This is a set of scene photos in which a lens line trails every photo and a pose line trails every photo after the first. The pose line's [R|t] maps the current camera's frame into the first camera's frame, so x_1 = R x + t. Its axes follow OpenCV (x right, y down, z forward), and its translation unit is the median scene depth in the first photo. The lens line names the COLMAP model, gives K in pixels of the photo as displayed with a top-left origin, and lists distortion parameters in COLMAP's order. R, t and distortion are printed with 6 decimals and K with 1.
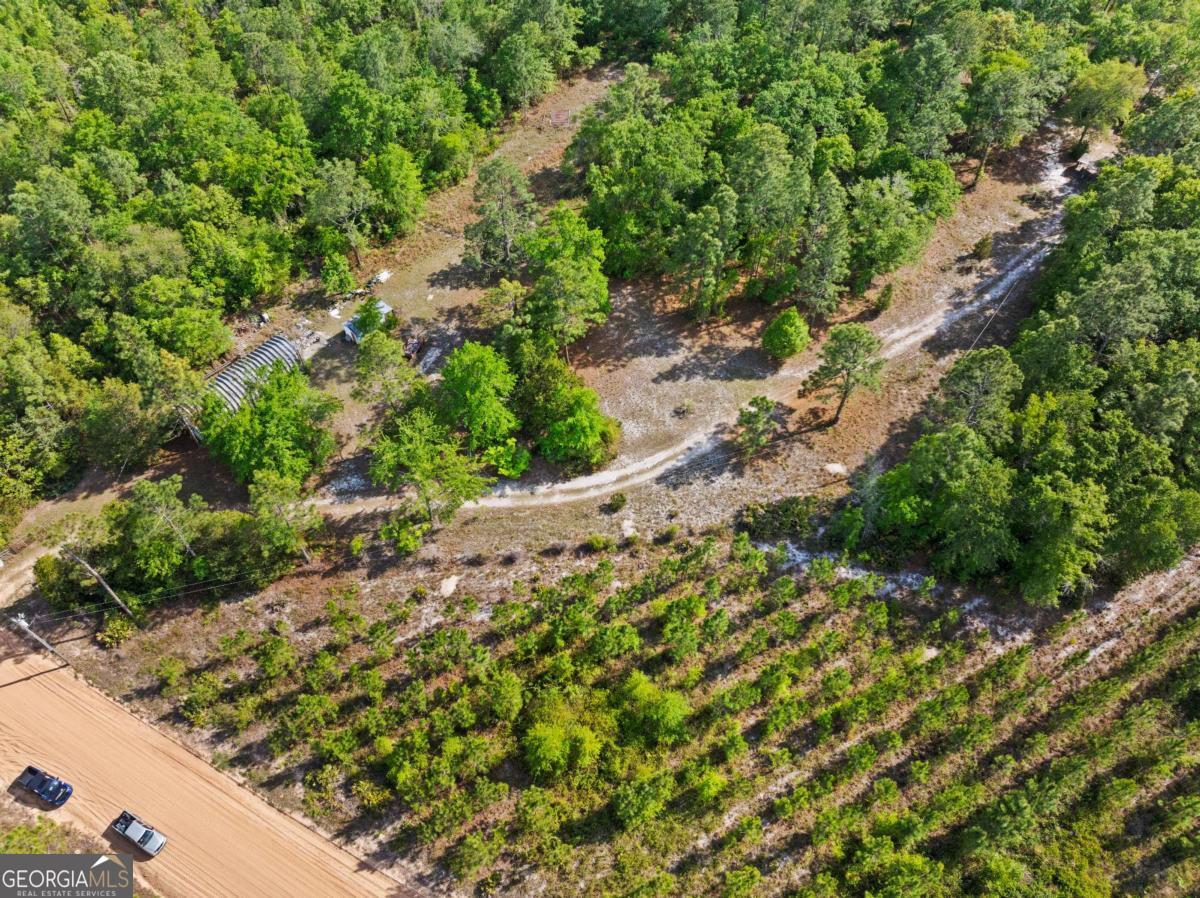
lens RADIAL K [[842.5, 0, 603.5], [0, 842.5, 444.4], [0, 0, 1]] dist [-0.034460, -0.000537]
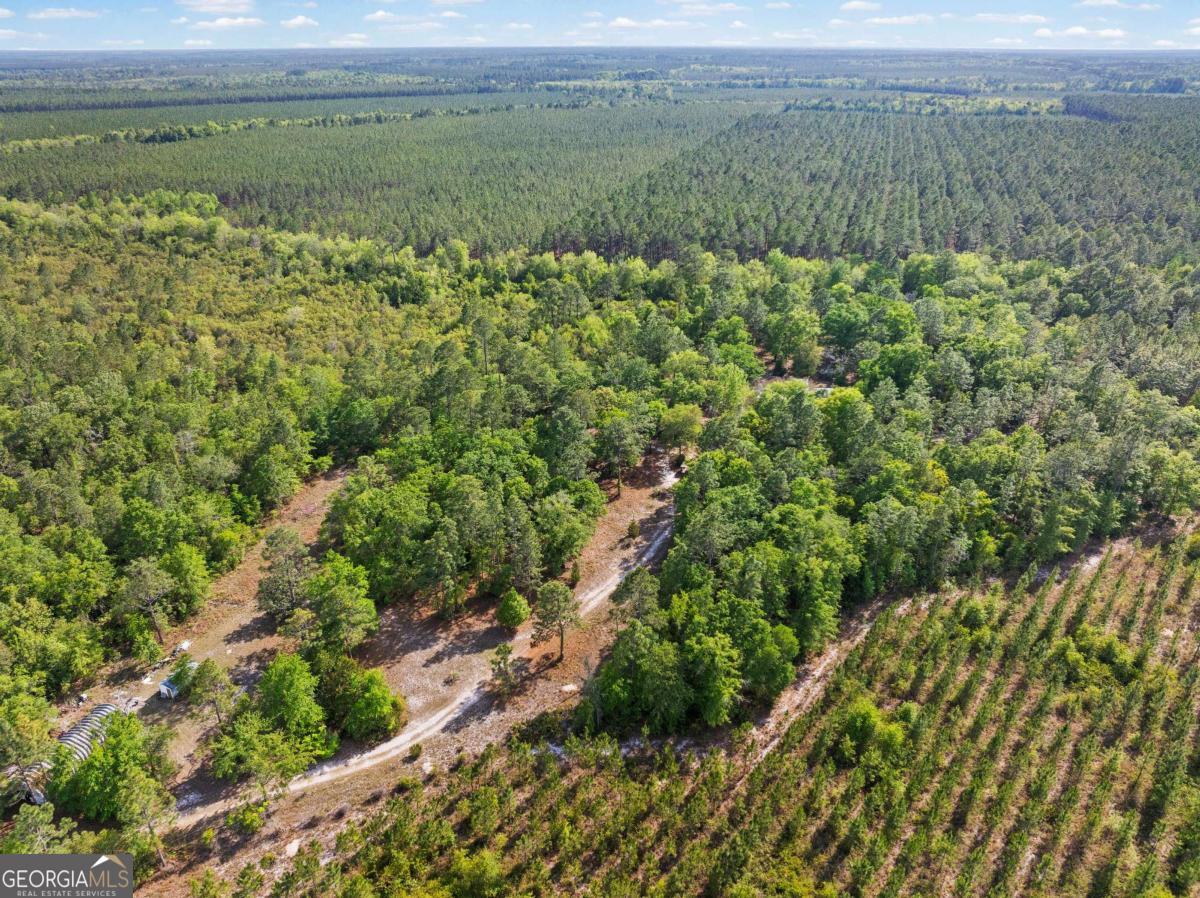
lens RADIAL K [[842.5, 0, 603.5], [0, 842.5, 444.4], [0, 0, 1]] dist [-0.034460, -0.000537]
pose [[0.929917, -0.157979, 0.332109, -0.057522], [0.288346, 0.873713, -0.391769, 0.206901], [-0.228277, 0.460075, 0.858033, -0.329411]]
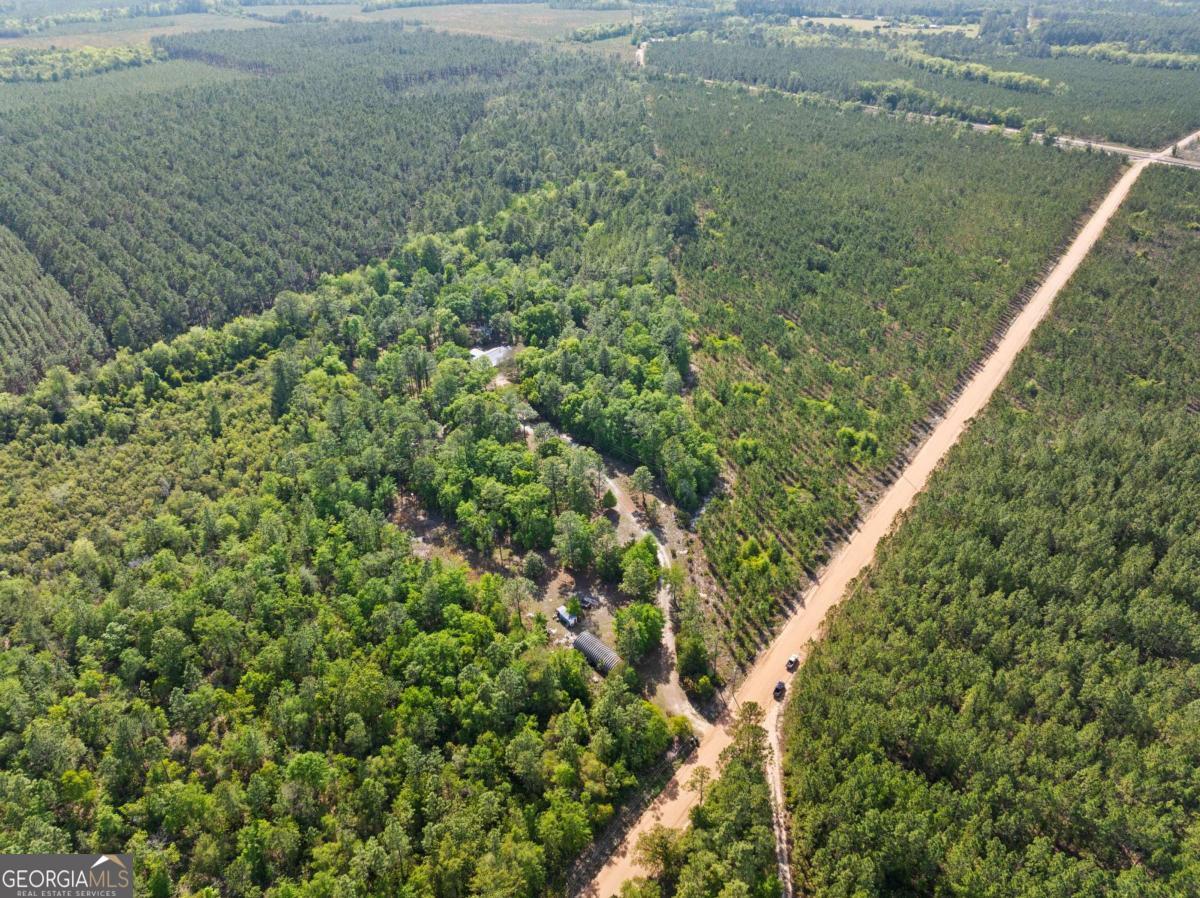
lens RADIAL K [[842.5, 0, 603.5], [0, 842.5, 444.4], [0, 0, 1]] dist [-0.034460, -0.000537]
pose [[0.134967, -0.526932, 0.839122, -1.879728], [0.783628, 0.575042, 0.235060, -0.847478], [-0.606392, 0.625834, 0.490531, -0.411246]]
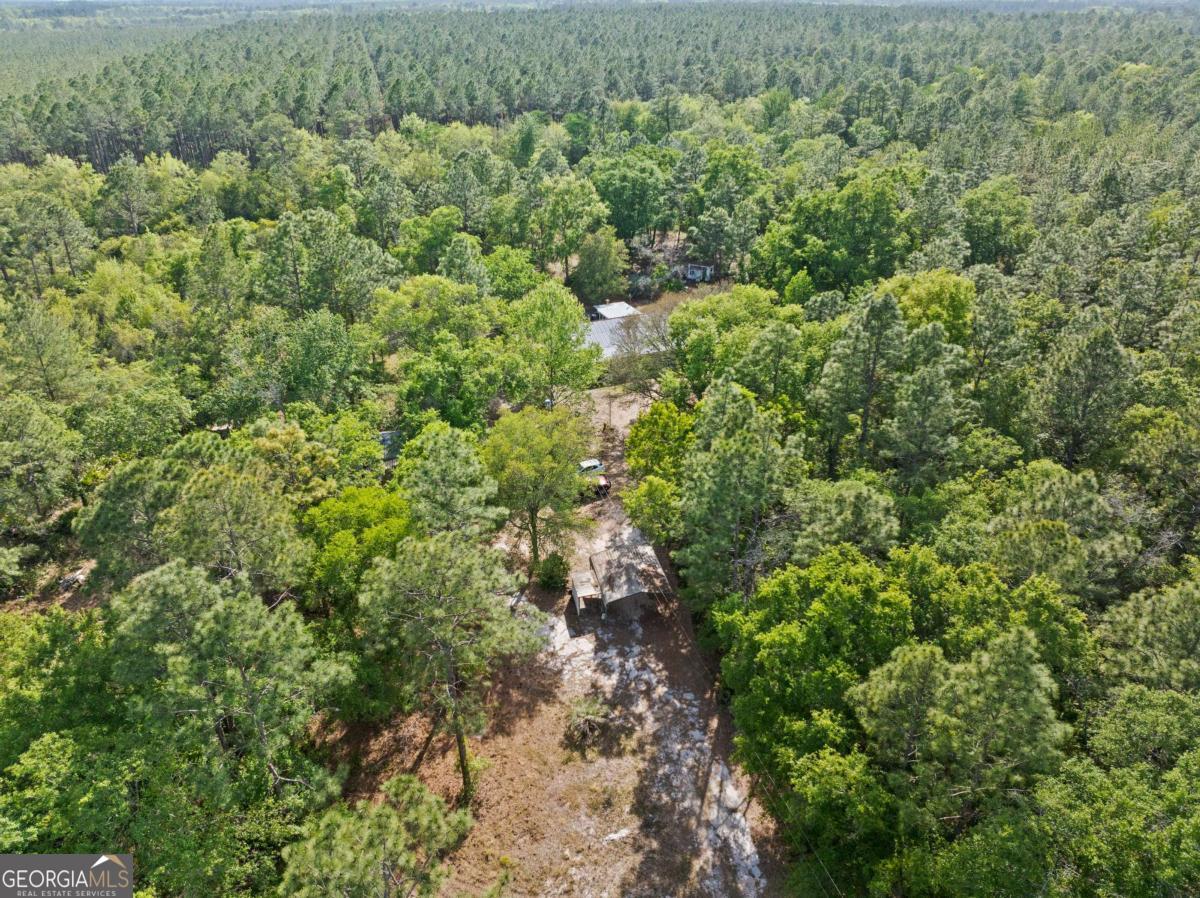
lens RADIAL K [[842.5, 0, 603.5], [0, 842.5, 444.4], [0, 0, 1]] dist [-0.034460, -0.000537]
pose [[0.577722, -0.390603, 0.716705, 0.311488], [0.645679, 0.755858, -0.108527, -0.416232], [-0.499336, 0.525460, 0.688880, 0.724736]]
